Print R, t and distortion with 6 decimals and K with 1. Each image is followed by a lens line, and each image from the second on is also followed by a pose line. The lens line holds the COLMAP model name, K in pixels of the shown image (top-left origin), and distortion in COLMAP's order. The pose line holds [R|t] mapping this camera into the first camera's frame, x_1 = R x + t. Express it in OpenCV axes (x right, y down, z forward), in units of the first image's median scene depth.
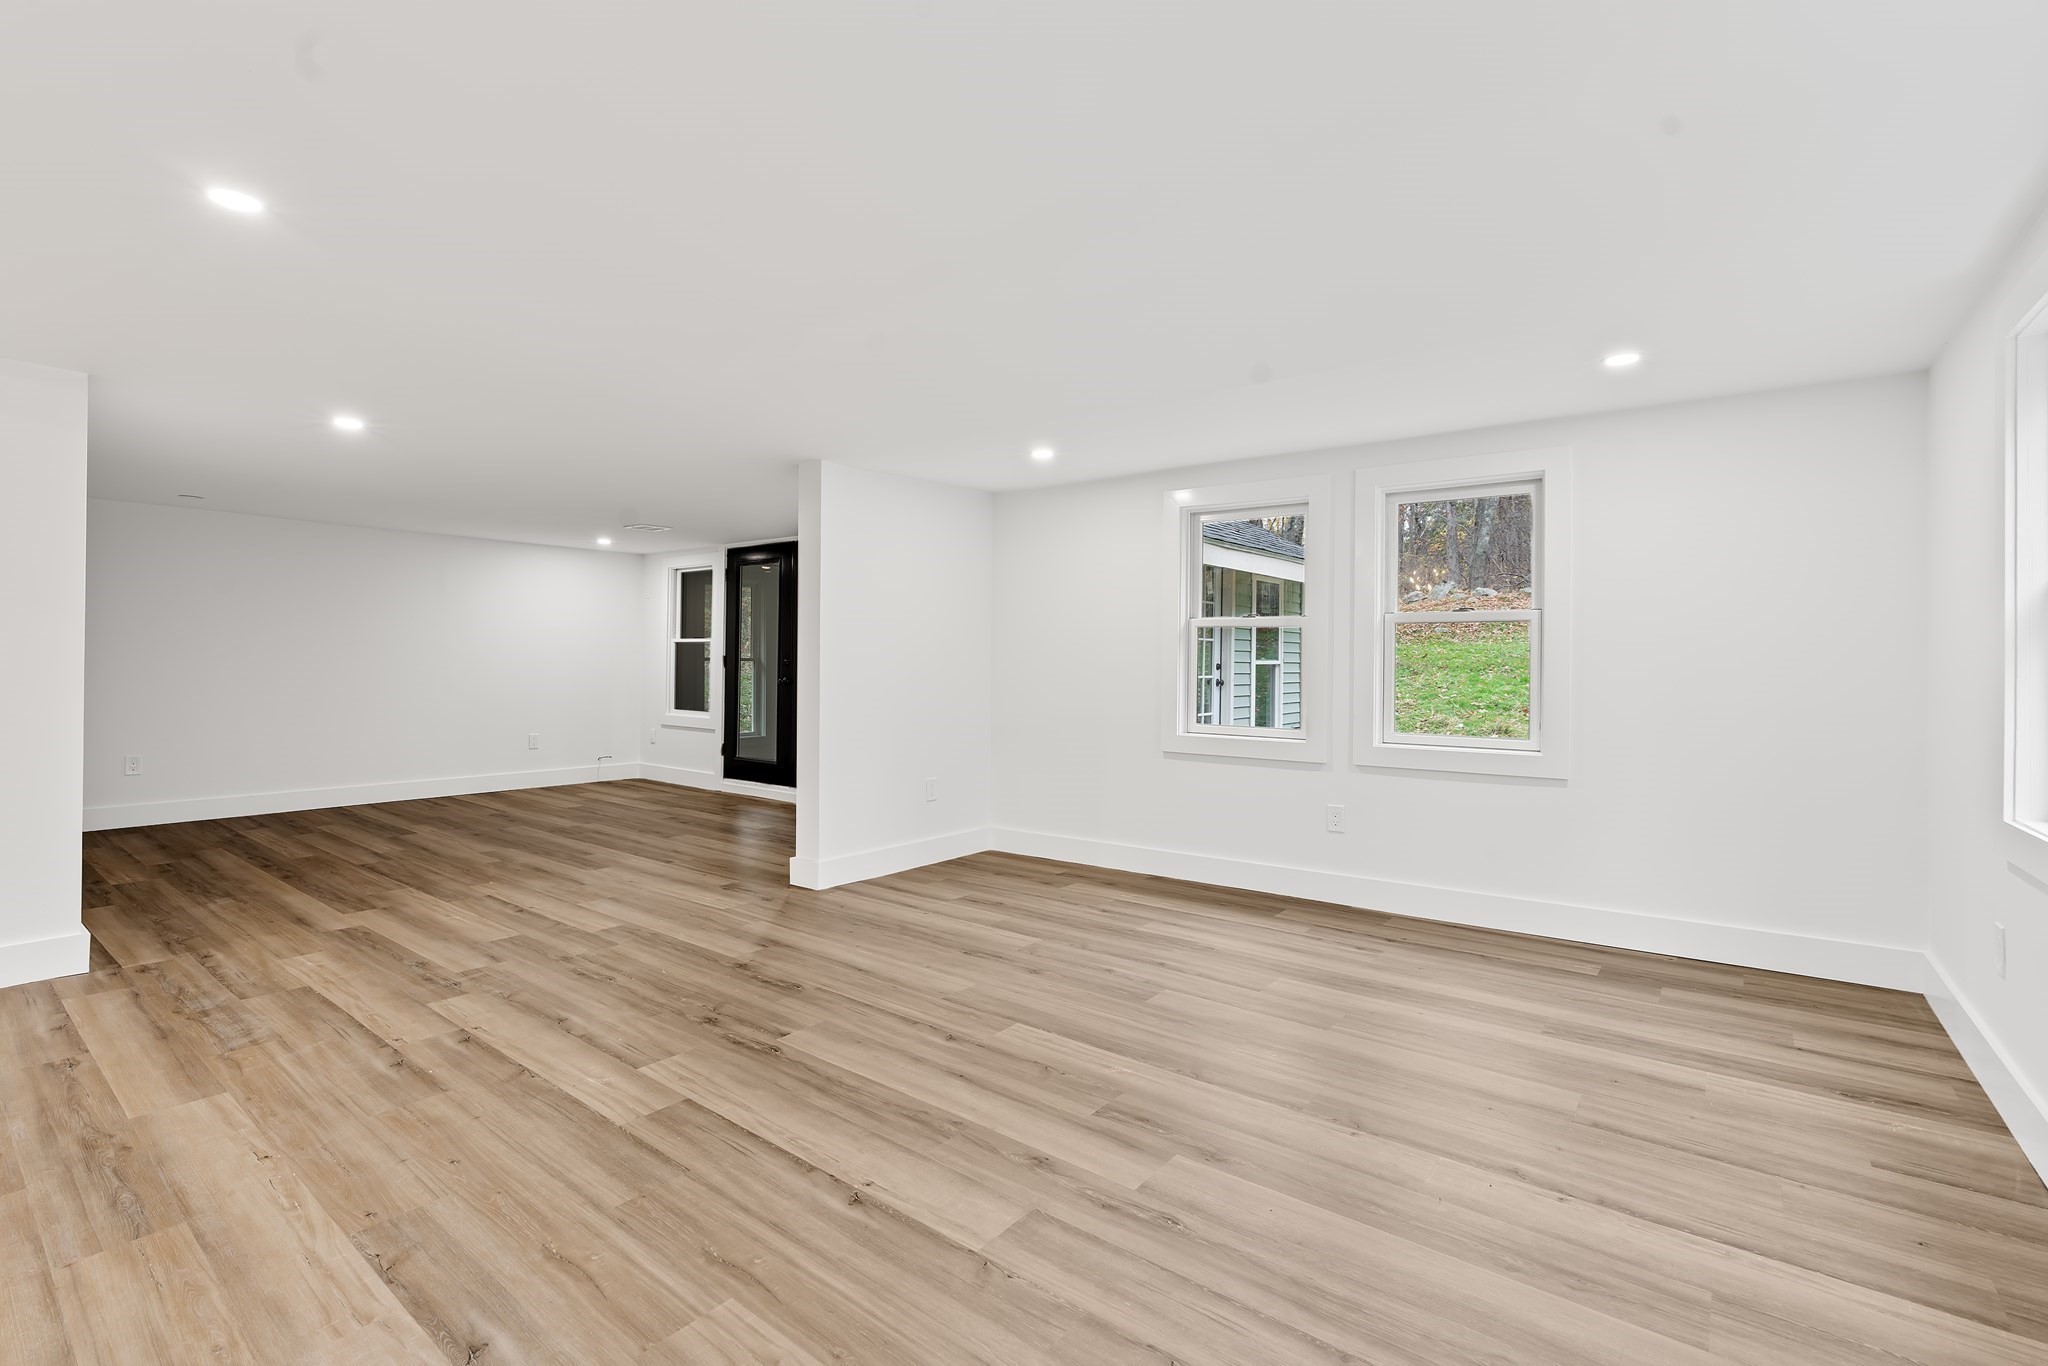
lens RADIAL K [[916.0, 0, 1018.3], [0, 916.0, 651.2], [0, 0, 1]] dist [-0.009136, 0.002109]
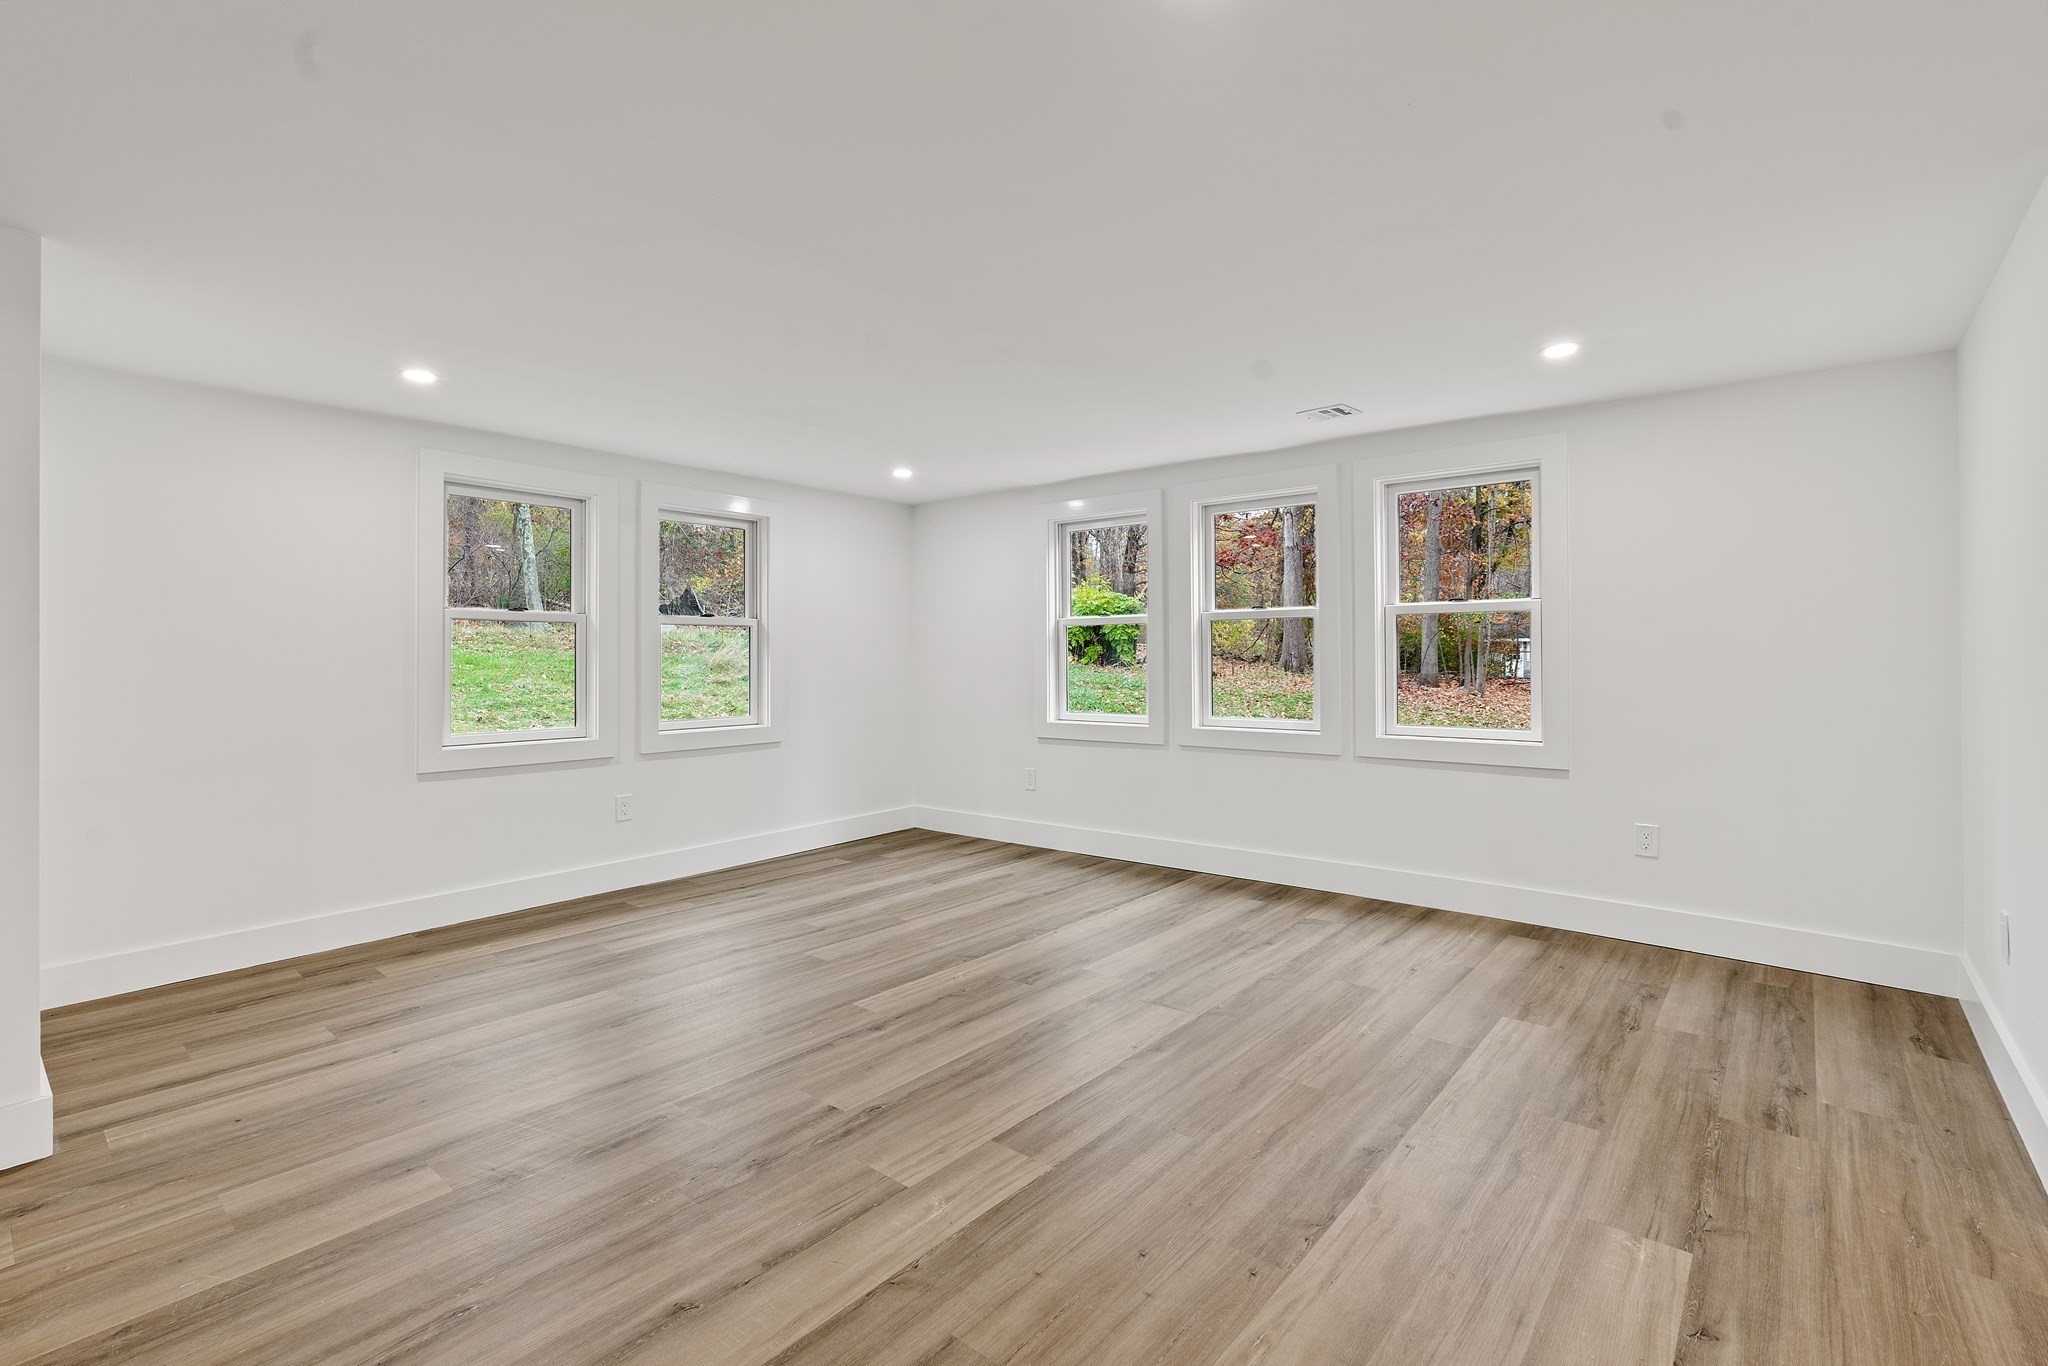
lens RADIAL K [[916.0, 0, 1018.3], [0, 916.0, 651.2], [0, 0, 1]] dist [-0.009136, 0.002109]
pose [[0.041649, 0.000775, 0.999132, -1.106851], [-0.007871, 0.999969, -0.000448, -0.000377], [-0.999101, -0.007845, 0.041653, 0.813728]]
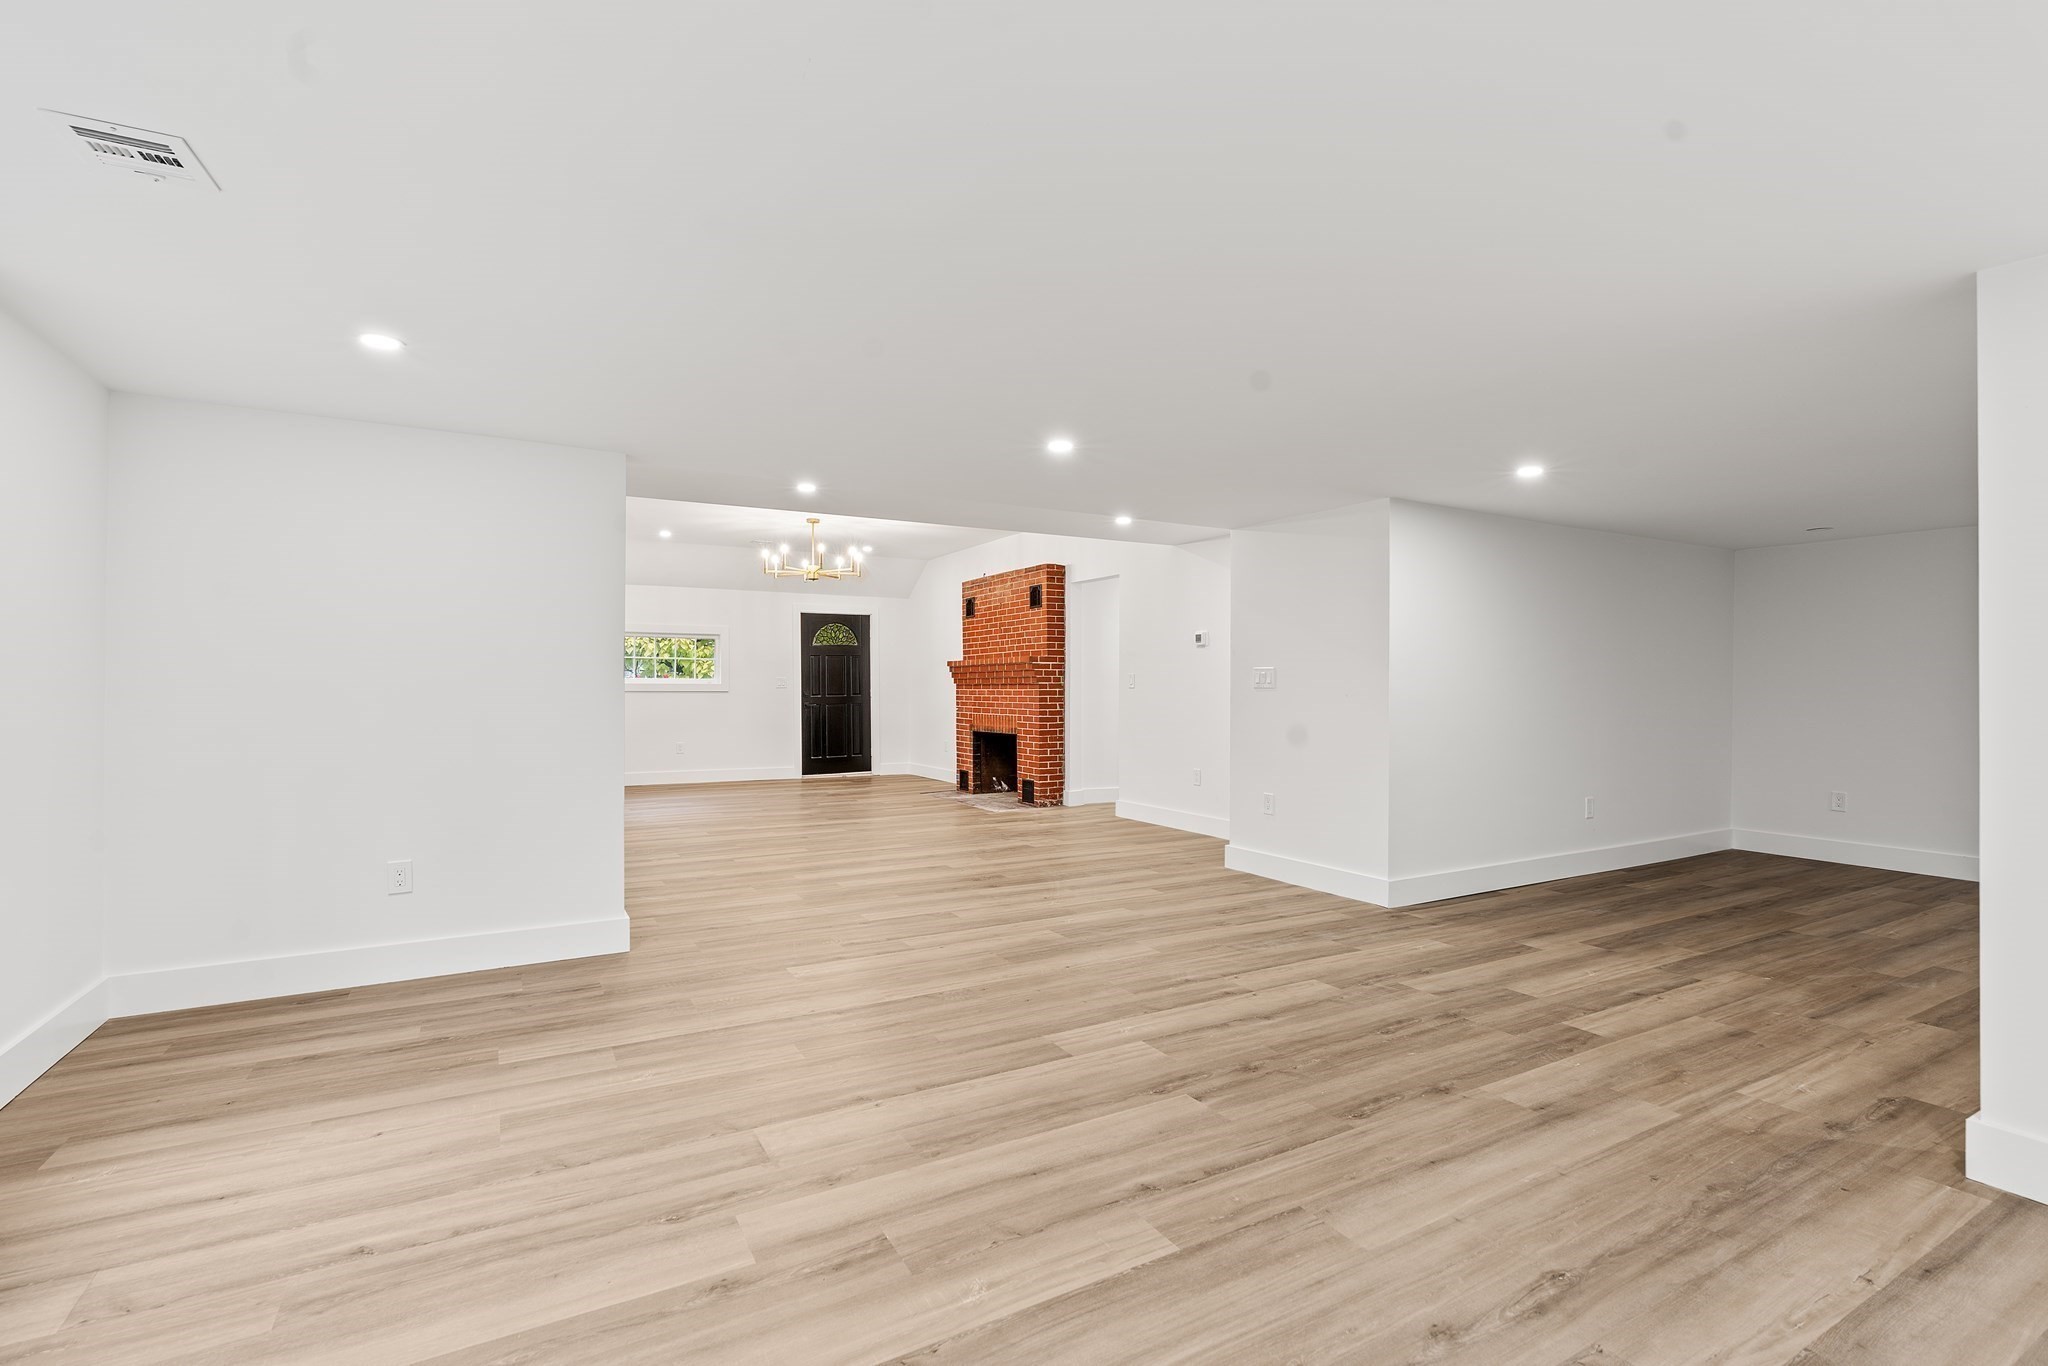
lens RADIAL K [[930.0, 0, 1024.0], [0, 930.0, 683.0], [0, 0, 1]] dist [-0.001232, 0.000452]
pose [[-0.374990, -0.013339, -0.926933, 0.695712], [0.004280, 0.999861, -0.016120, 0.016165], [0.927019, -0.010012, -0.374880, 1.216326]]
